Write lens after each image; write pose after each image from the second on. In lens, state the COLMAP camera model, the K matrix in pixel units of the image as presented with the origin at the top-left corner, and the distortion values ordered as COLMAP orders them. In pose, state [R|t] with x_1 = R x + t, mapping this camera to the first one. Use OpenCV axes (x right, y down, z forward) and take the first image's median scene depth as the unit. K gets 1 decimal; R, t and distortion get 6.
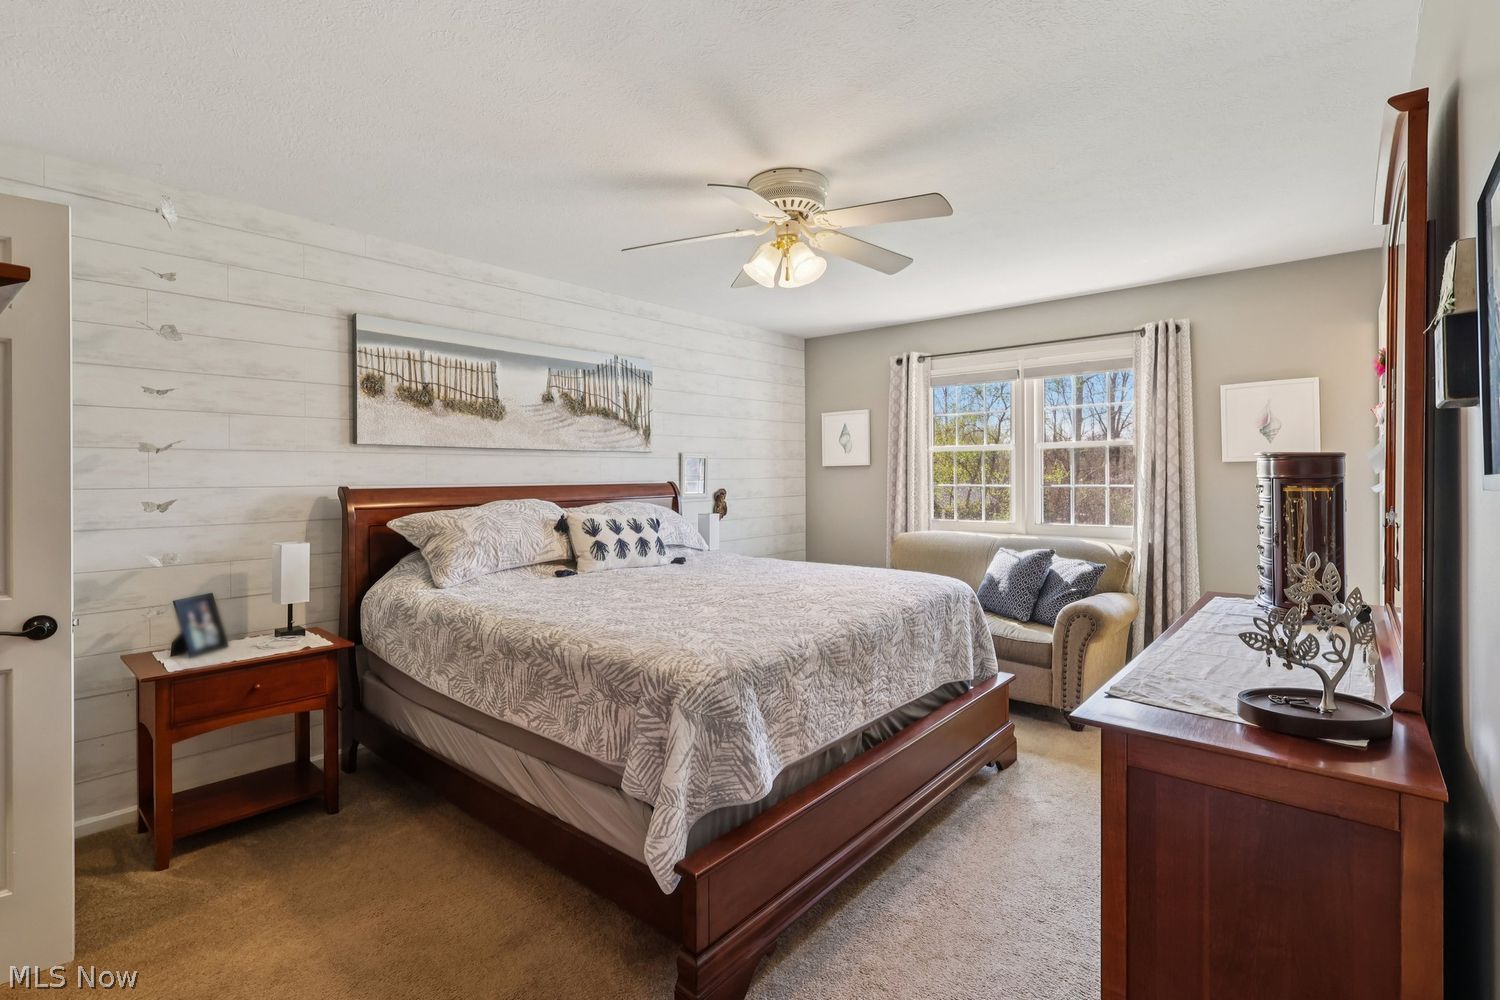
lens RADIAL K [[697.1, 0, 740.9], [0, 697.1, 478.4], [0, 0, 1]] dist [-0.004039, 0.001995]
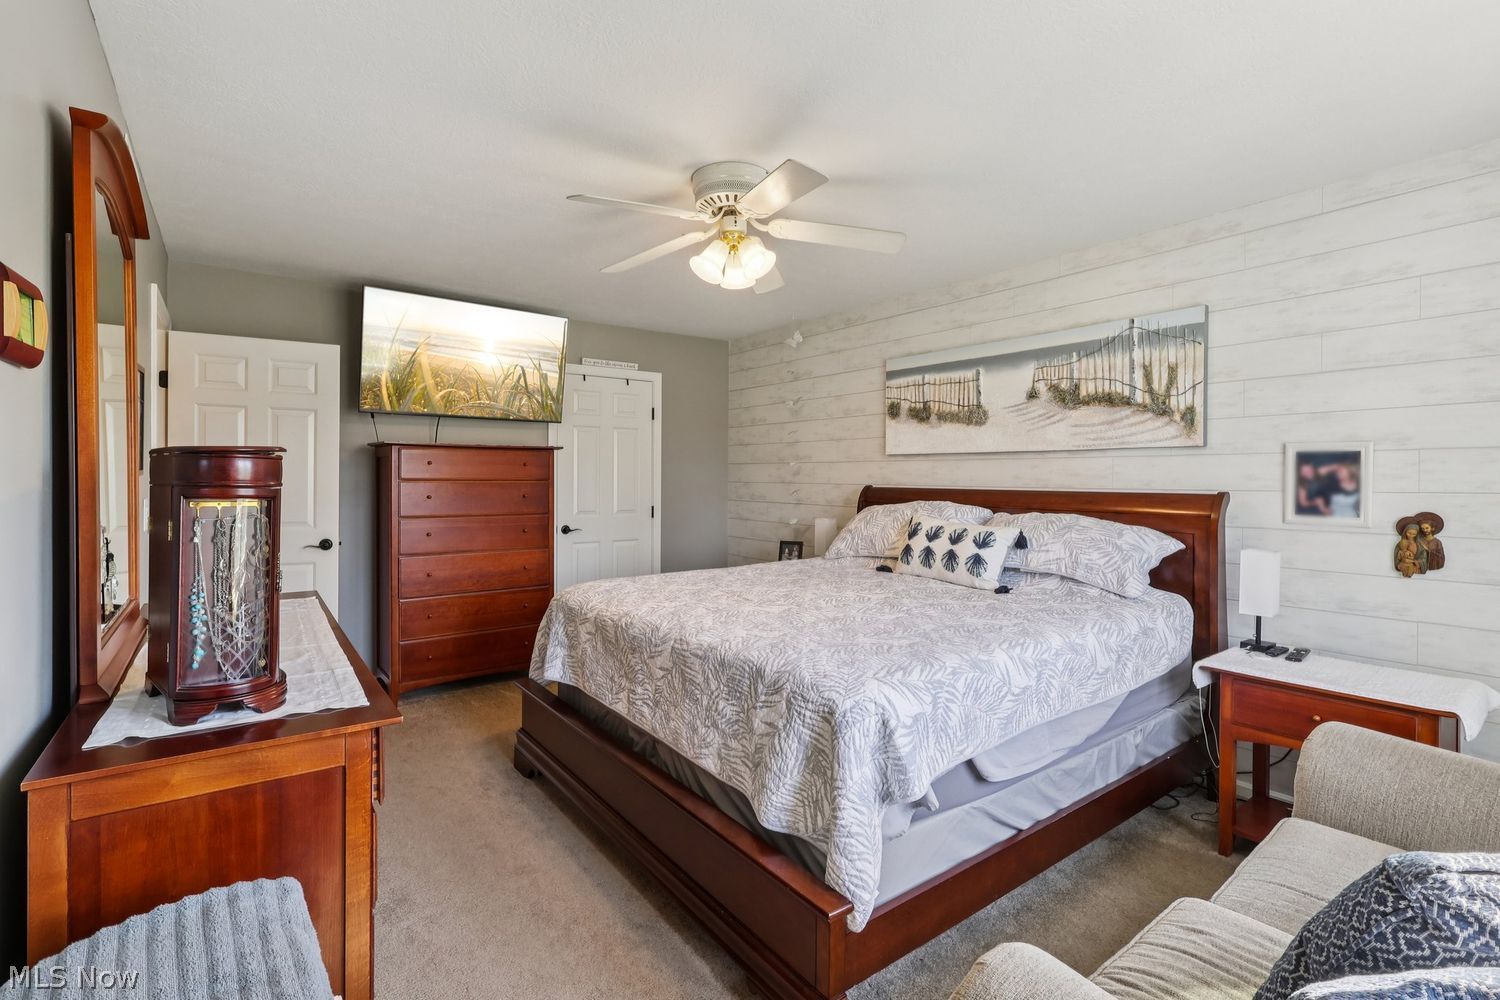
lens RADIAL K [[697.1, 0, 751.6], [0, 697.1, 474.1], [0, 0, 1]] dist [-0.004039, 0.001995]
pose [[-0.219725, 0.000310, -0.975562, 0.689267], [-0.012773, 0.999913, 0.003194, -0.009780], [0.975478, 0.013163, -0.219702, 0.842584]]
